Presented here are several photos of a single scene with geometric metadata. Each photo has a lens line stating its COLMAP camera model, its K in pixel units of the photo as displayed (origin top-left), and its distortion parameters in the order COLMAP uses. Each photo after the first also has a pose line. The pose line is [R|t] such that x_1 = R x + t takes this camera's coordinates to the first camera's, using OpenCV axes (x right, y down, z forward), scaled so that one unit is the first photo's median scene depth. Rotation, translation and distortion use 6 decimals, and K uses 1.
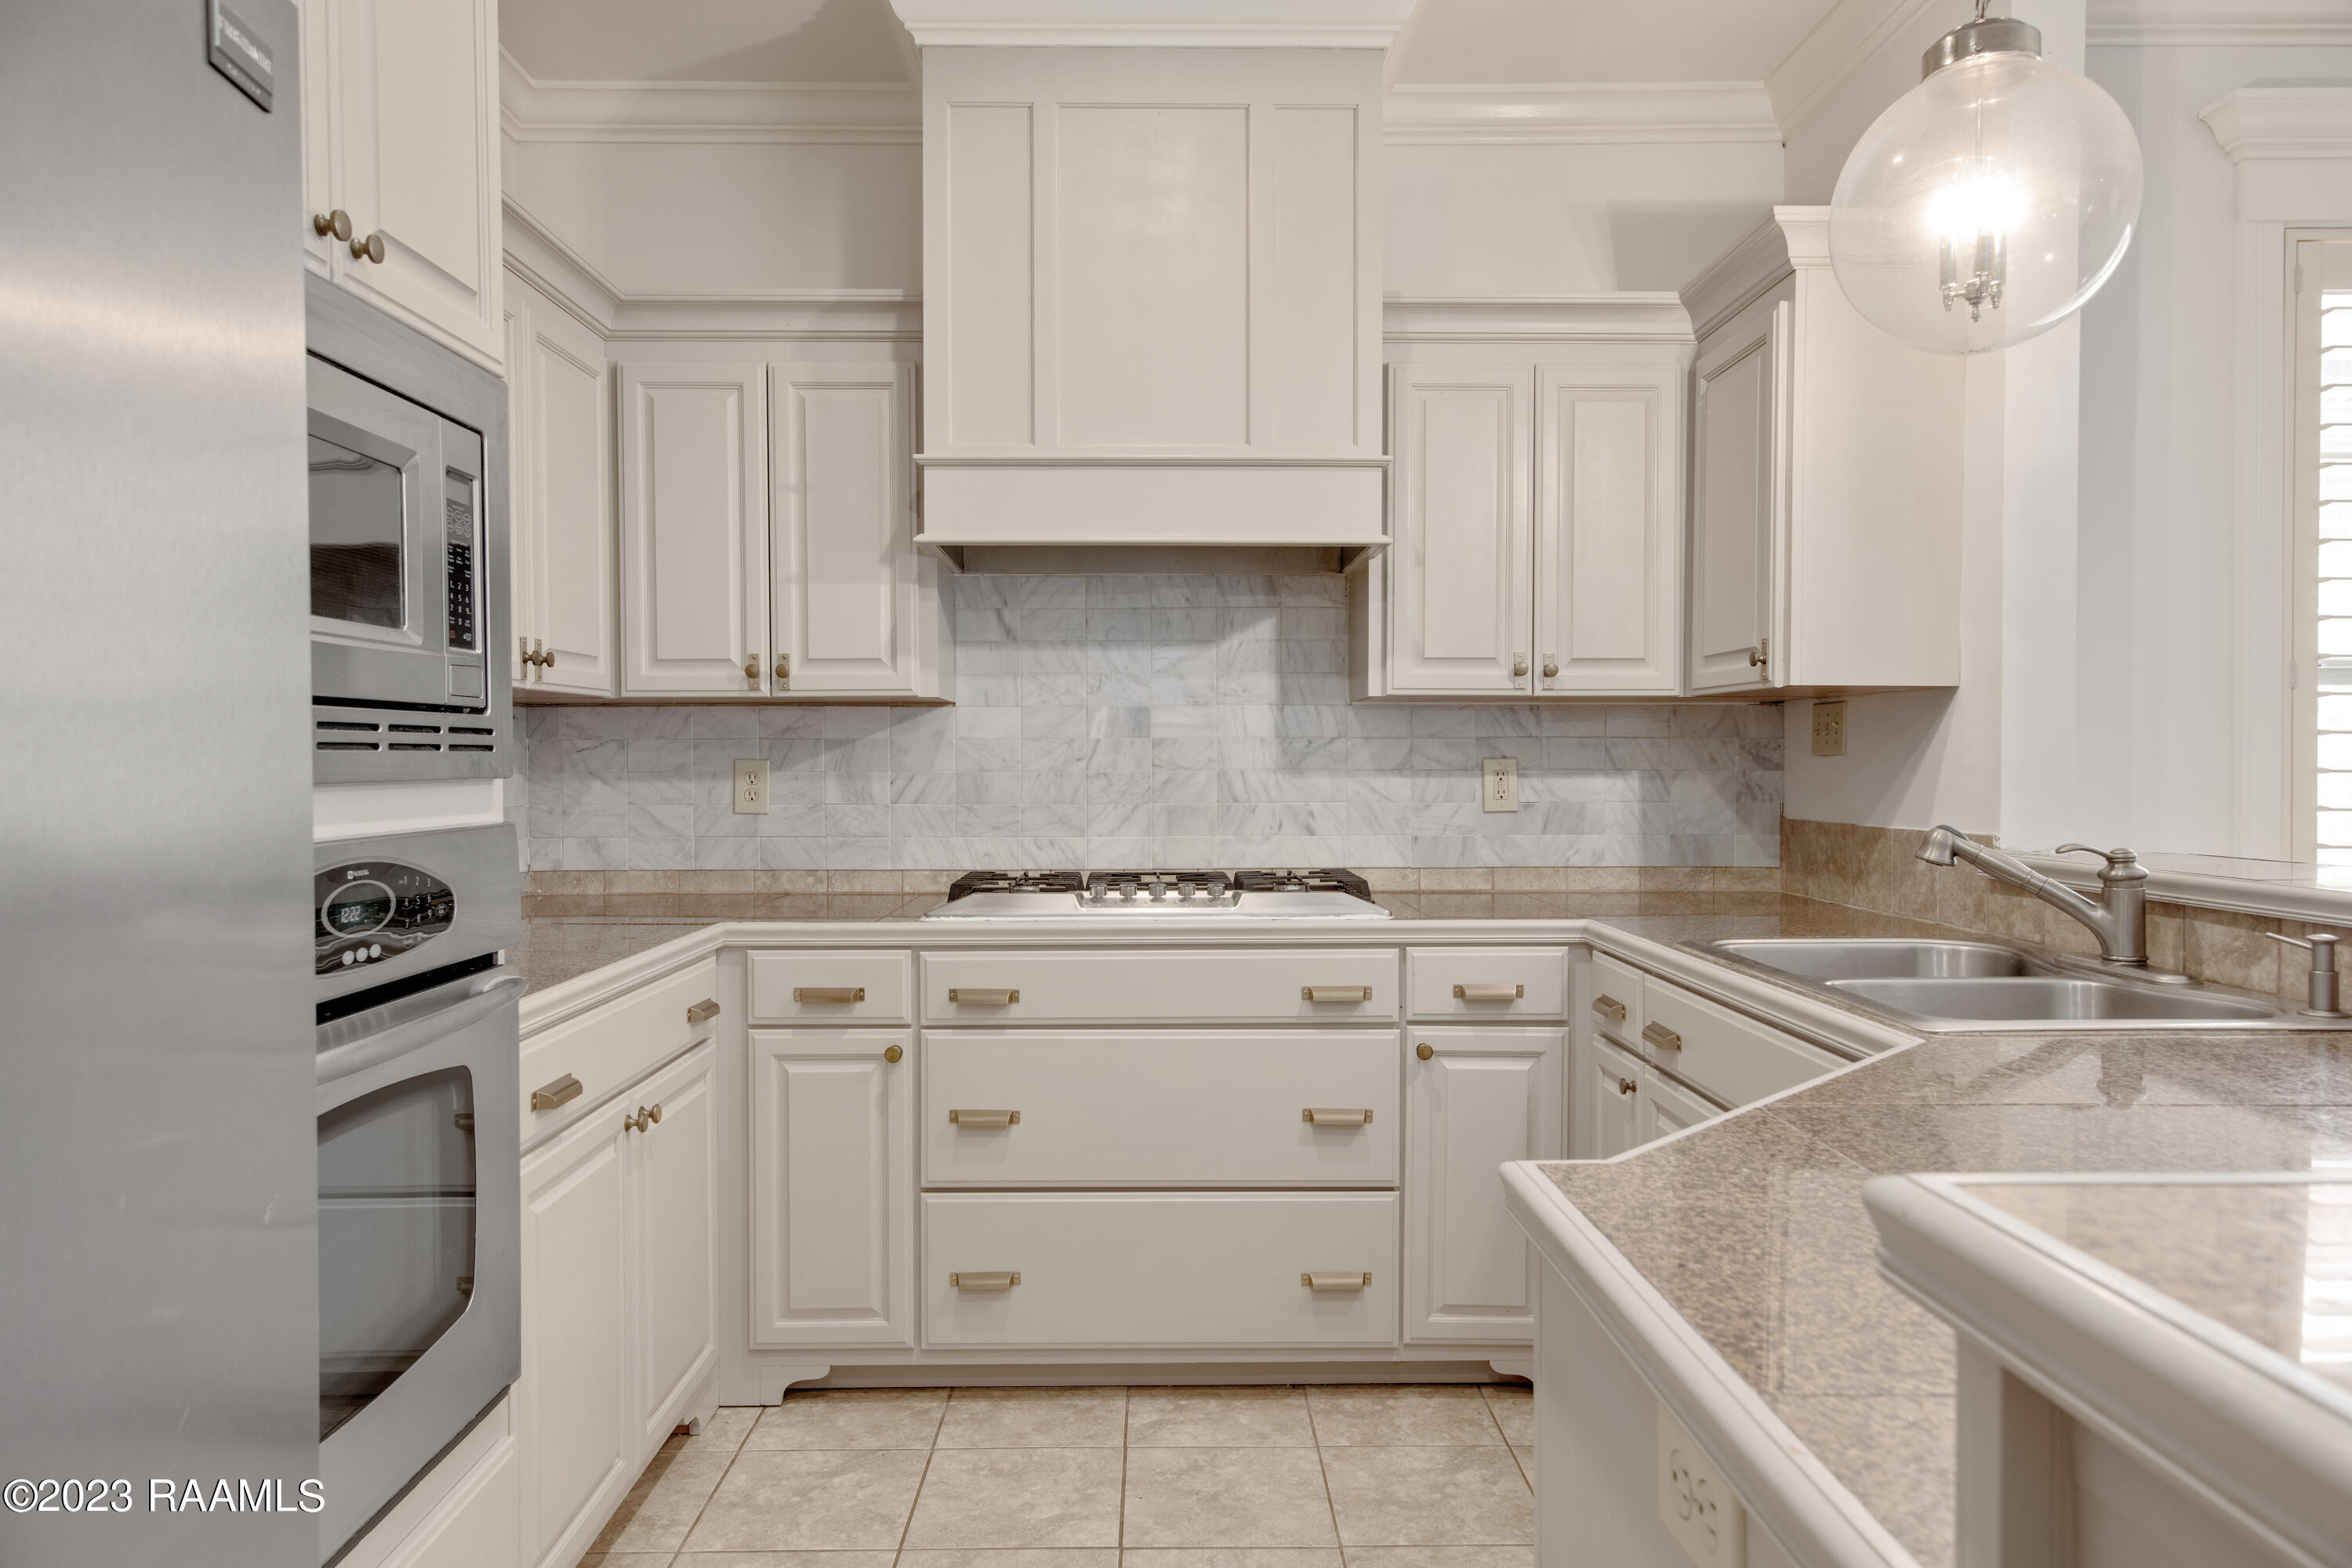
lens RADIAL K [[1522.0, 0, 1181.5], [0, 1522.0, 787.9], [0, 0, 1]] dist [0.016925, -0.001019]
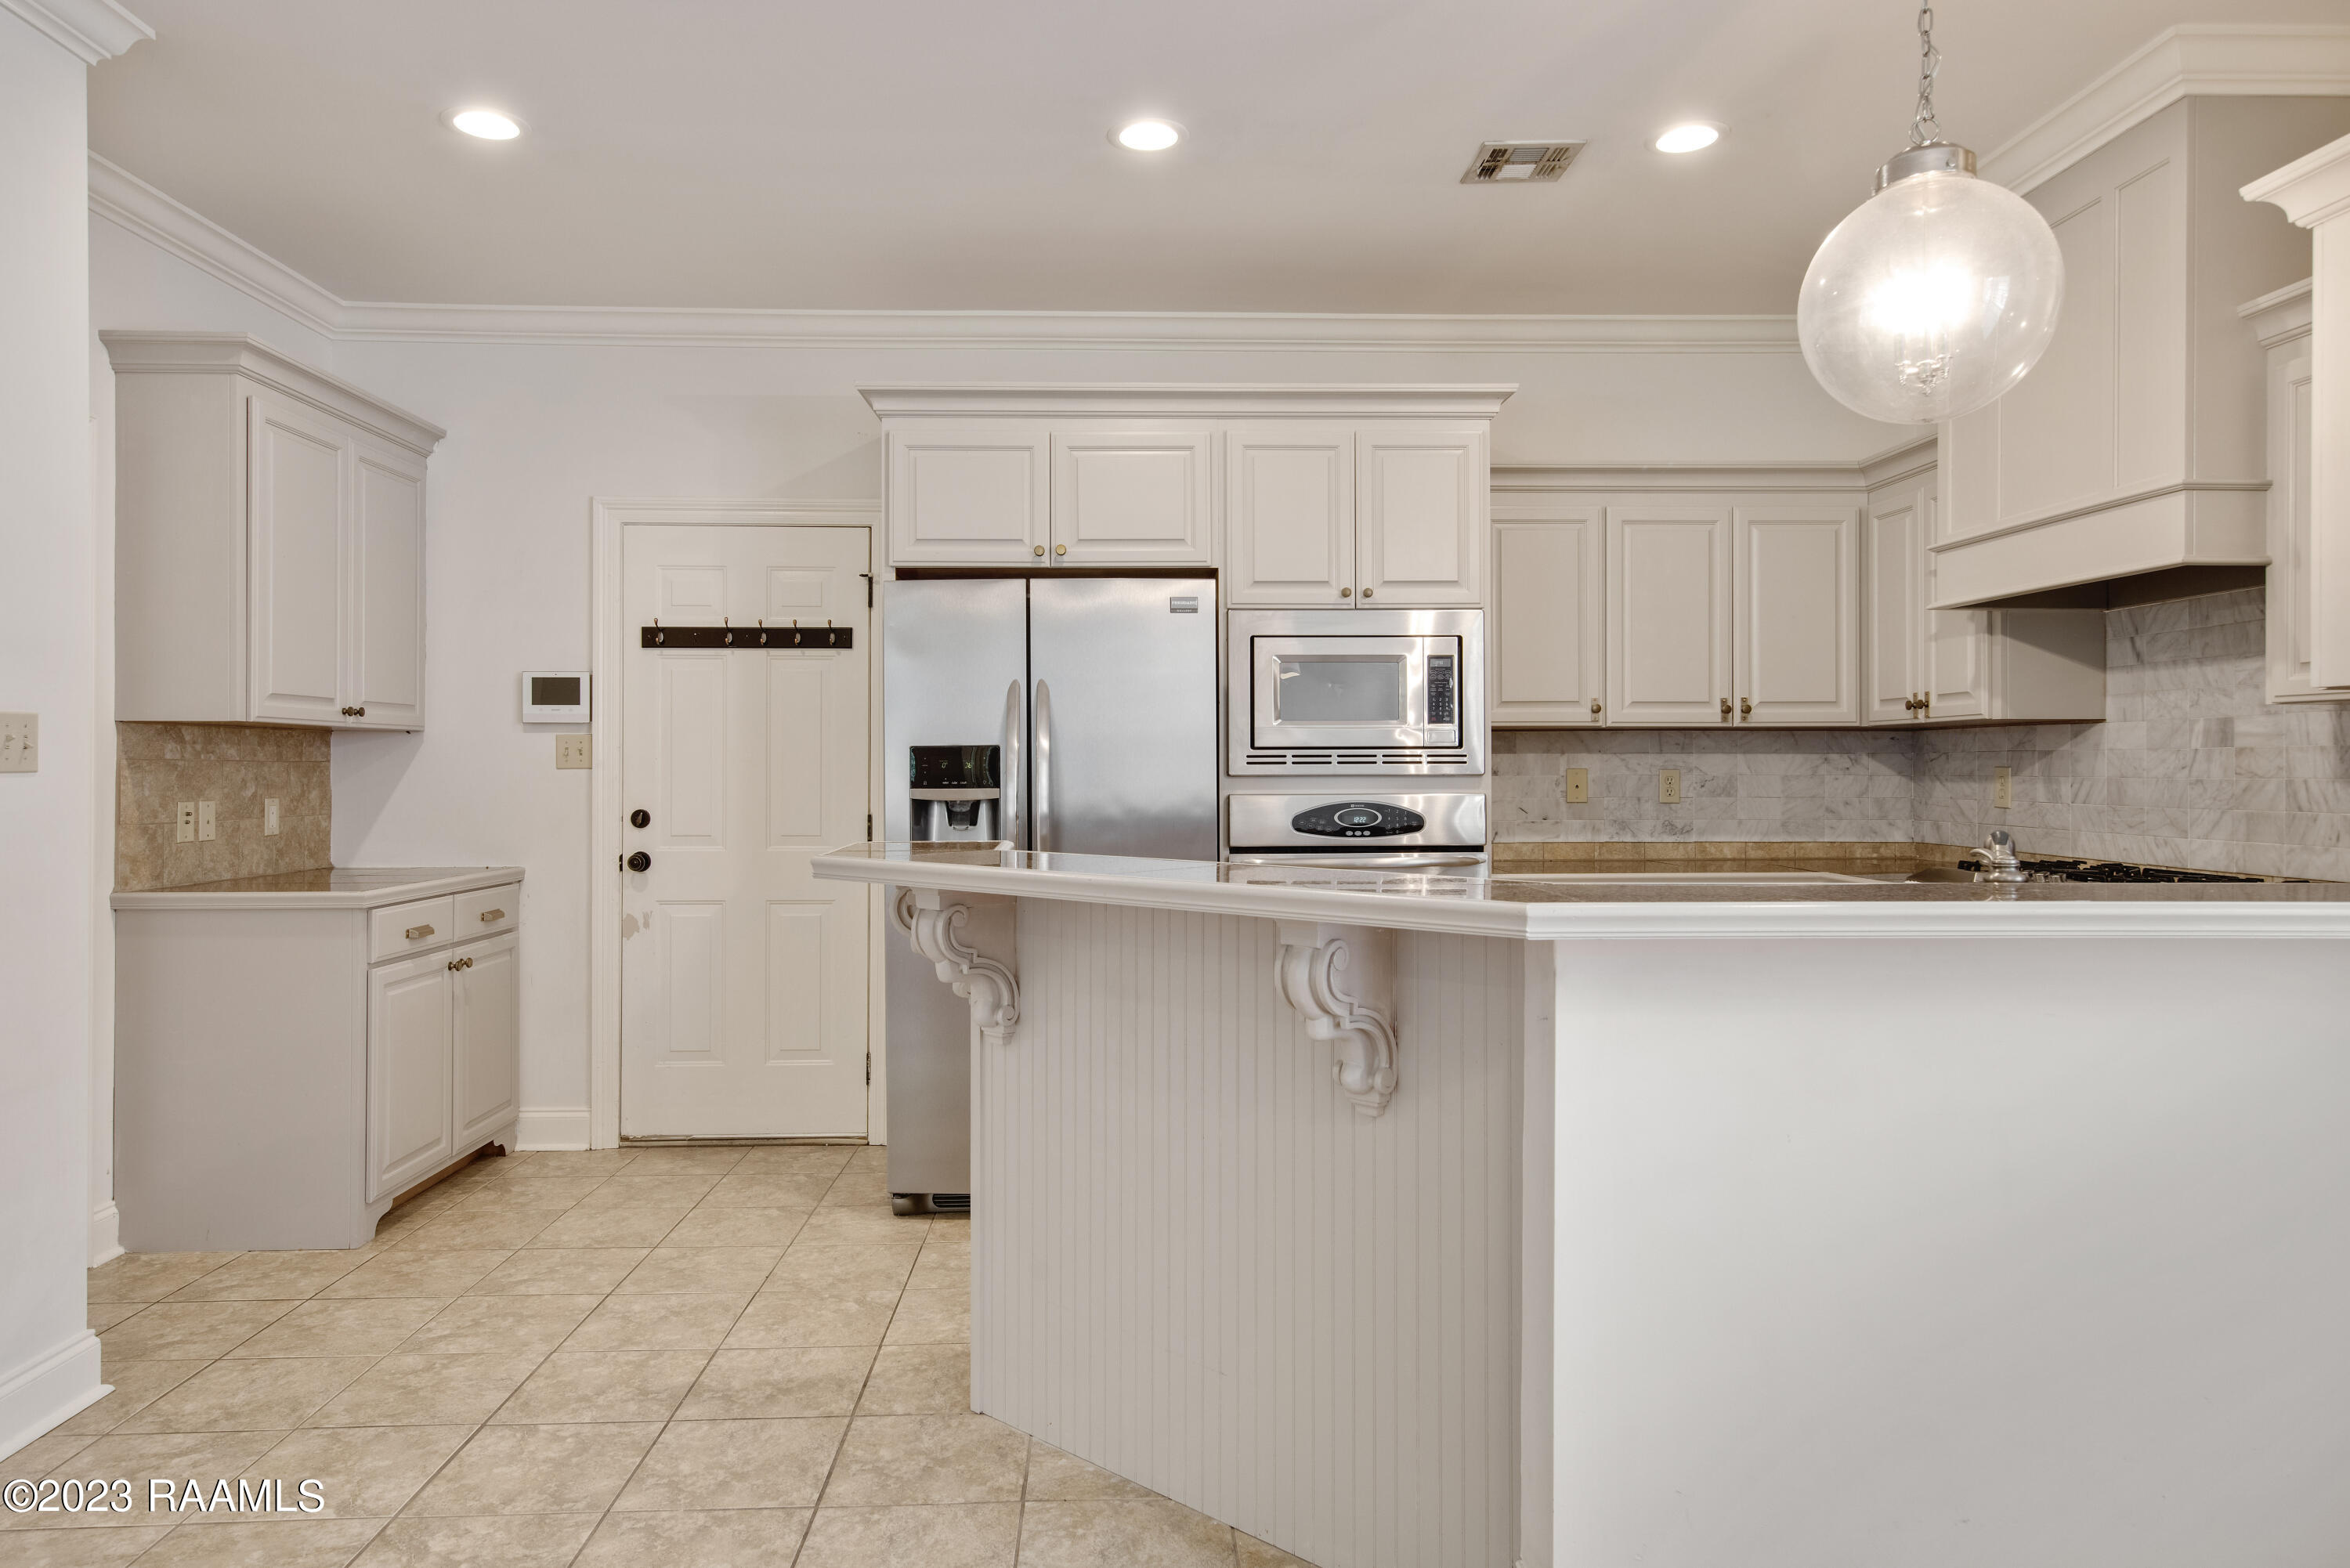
lens RADIAL K [[1476.9, 0, 1160.9], [0, 1476.9, 753.8], [0, 0, 1]] dist [0.018021, -0.001845]
pose [[0.021315, -0.006631, -0.999751, 0.991221], [-0.018331, 0.999807, -0.007022, -0.007465], [0.999605, 0.018476, 0.021190, 0.241347]]
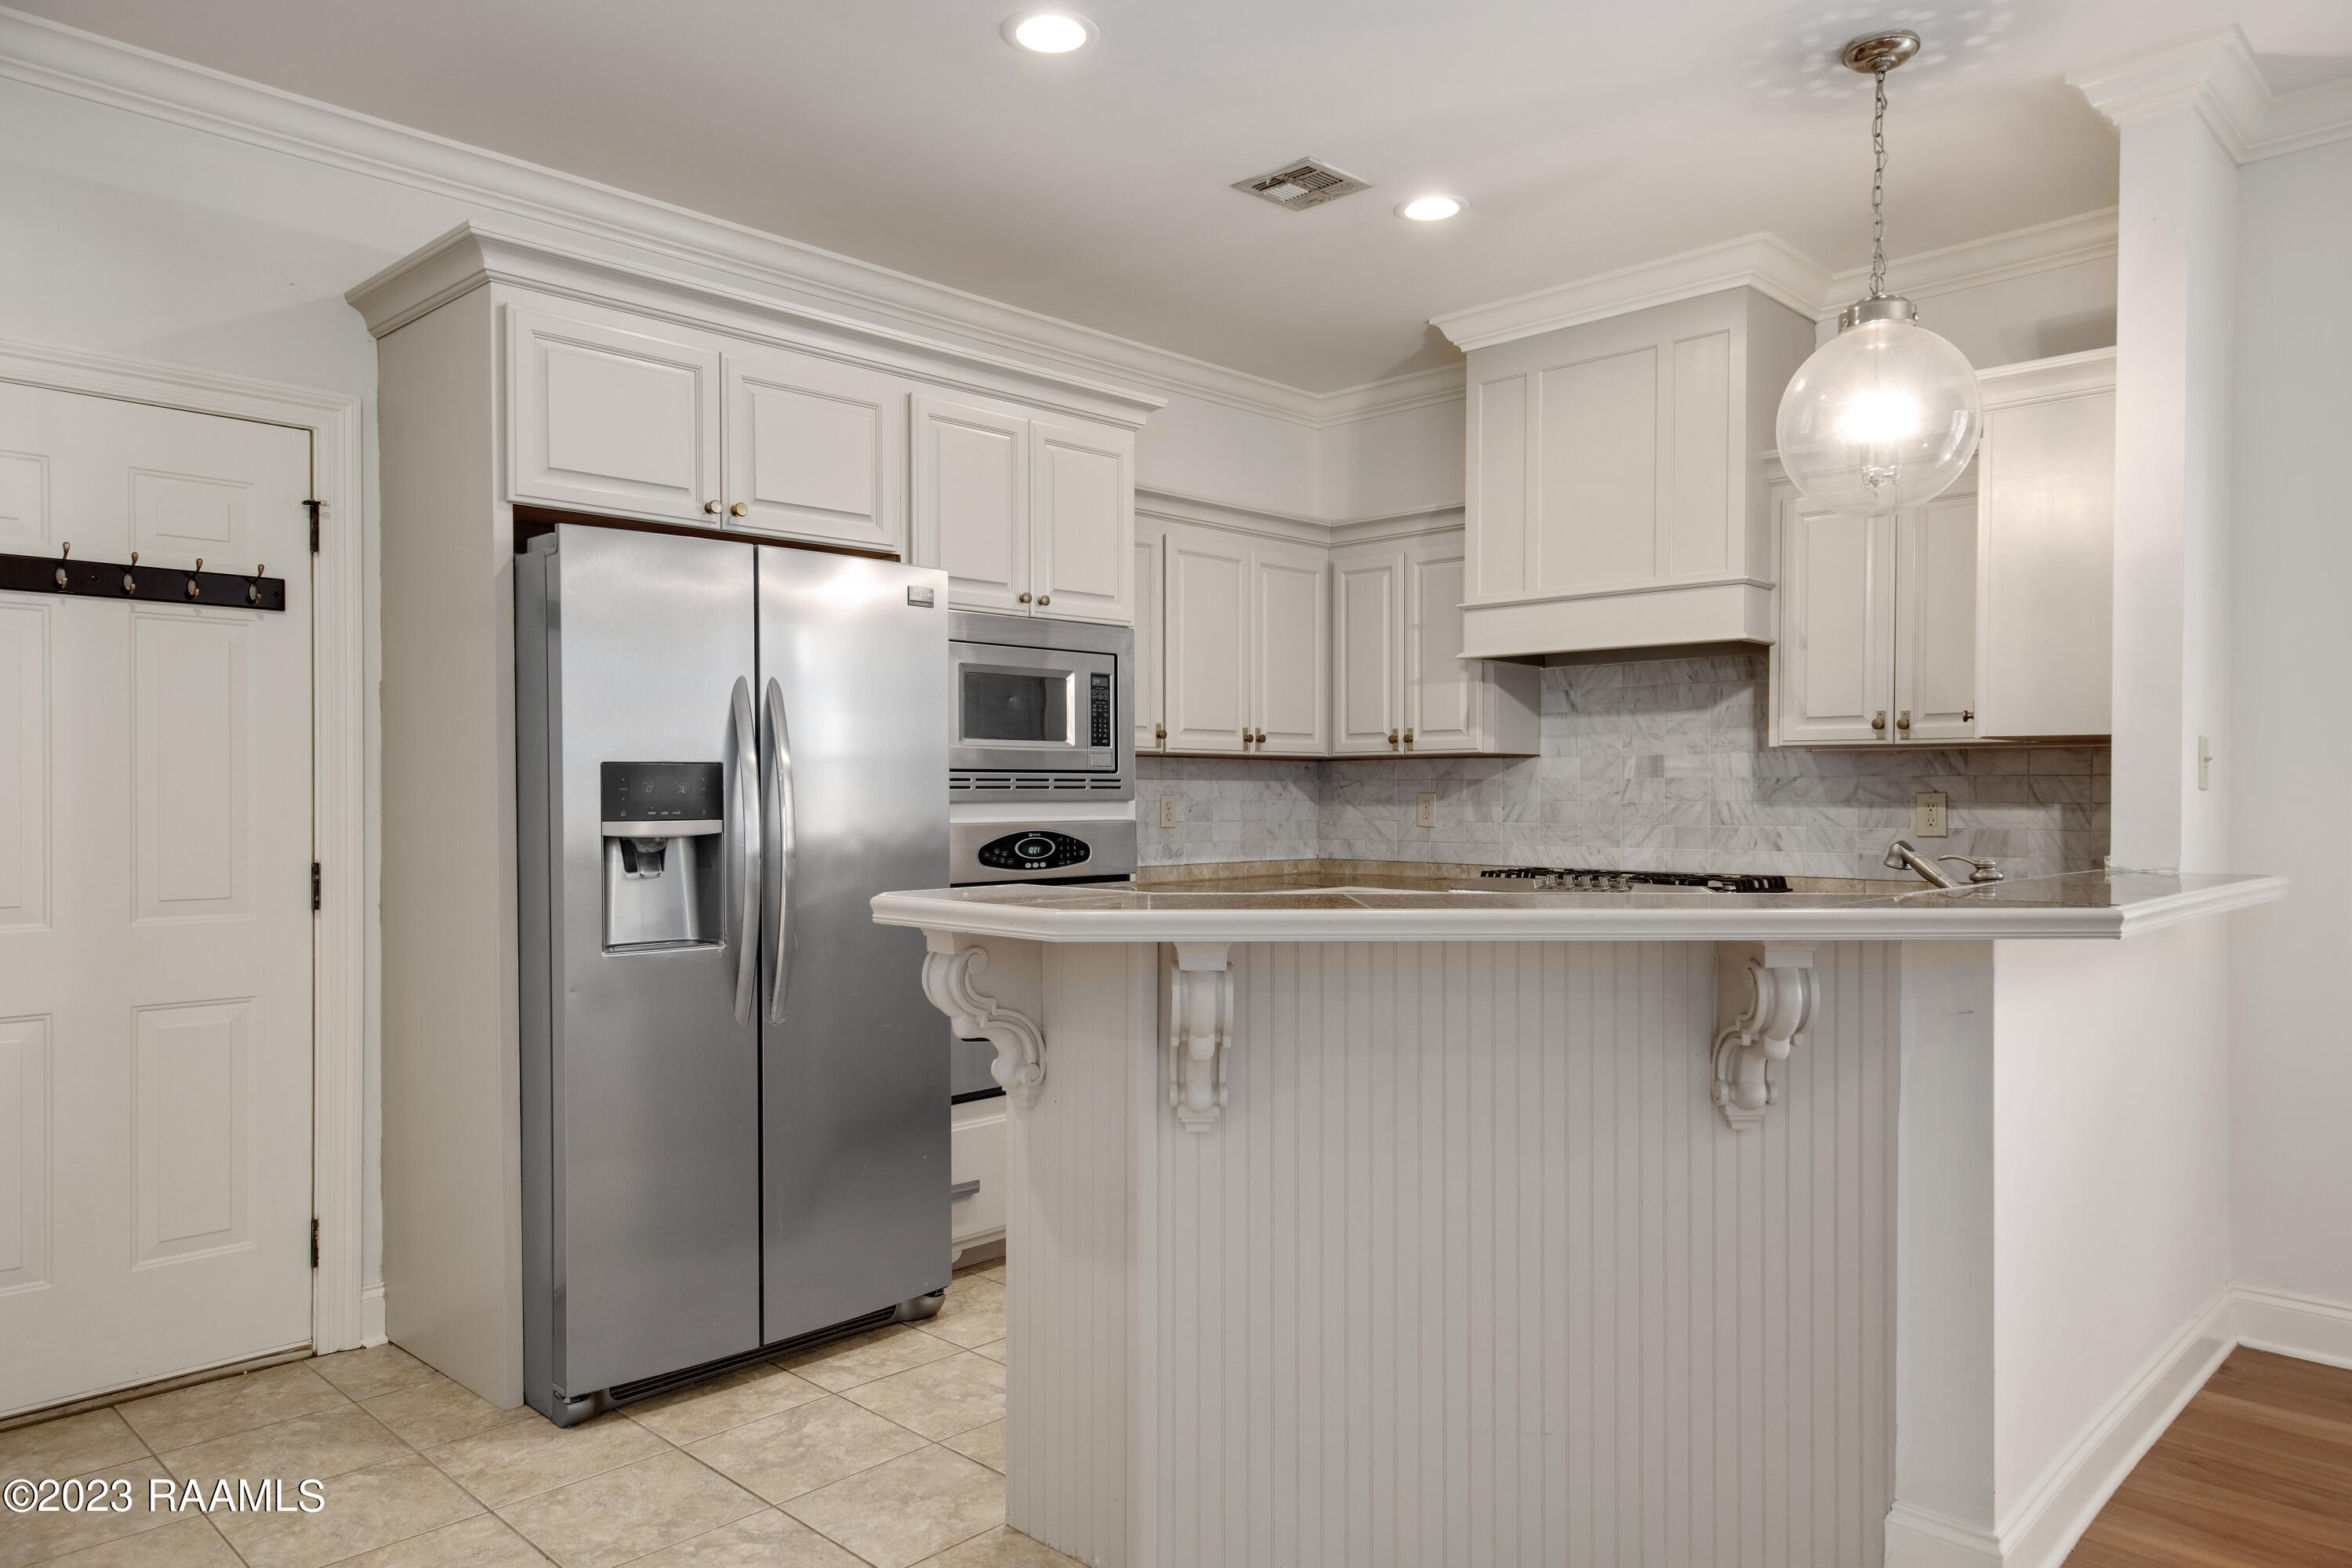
lens RADIAL K [[1535.0, 0, 1177.1], [0, 1535.0, 802.3], [0, 0, 1]] dist [0.019232, -0.001114]
pose [[0.708394, 0.006442, -0.705787, 0.659418], [-0.015027, 0.999869, -0.005956, 0.004712], [0.705657, 0.014825, 0.708399, -0.312222]]
